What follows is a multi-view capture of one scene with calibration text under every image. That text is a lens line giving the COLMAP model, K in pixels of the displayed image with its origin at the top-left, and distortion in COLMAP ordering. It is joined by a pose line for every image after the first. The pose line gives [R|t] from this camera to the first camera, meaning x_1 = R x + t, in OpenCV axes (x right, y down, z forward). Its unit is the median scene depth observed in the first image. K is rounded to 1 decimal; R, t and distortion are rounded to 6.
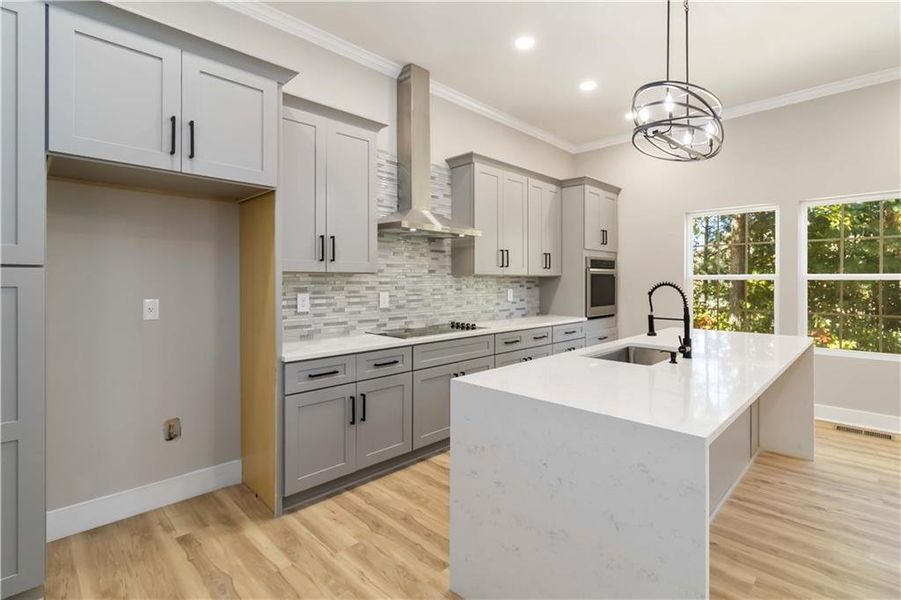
lens RADIAL K [[425.3, 0, 462.4], [0, 425.3, 277.3], [0, 0, 1]] dist [-0.003957, -0.001785]
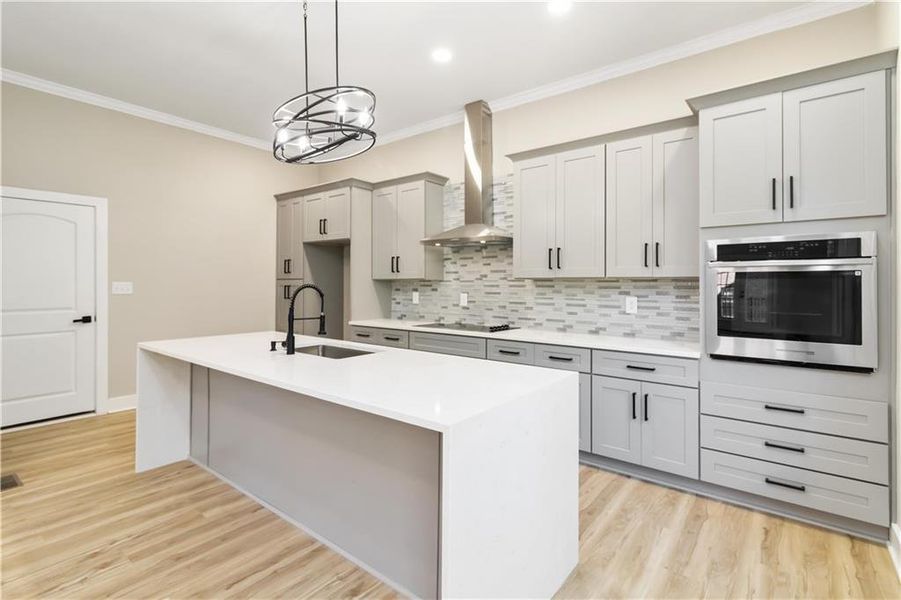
lens RADIAL K [[425.3, 0, 459.4], [0, 425.3, 278.3], [0, 0, 1]] dist [-0.003957, -0.001785]
pose [[0.114223, -0.013203, -0.993367, 1.066888], [0.003239, 0.999911, -0.012918, 0.005822], [0.993450, -0.001742, 0.114255, 0.835960]]
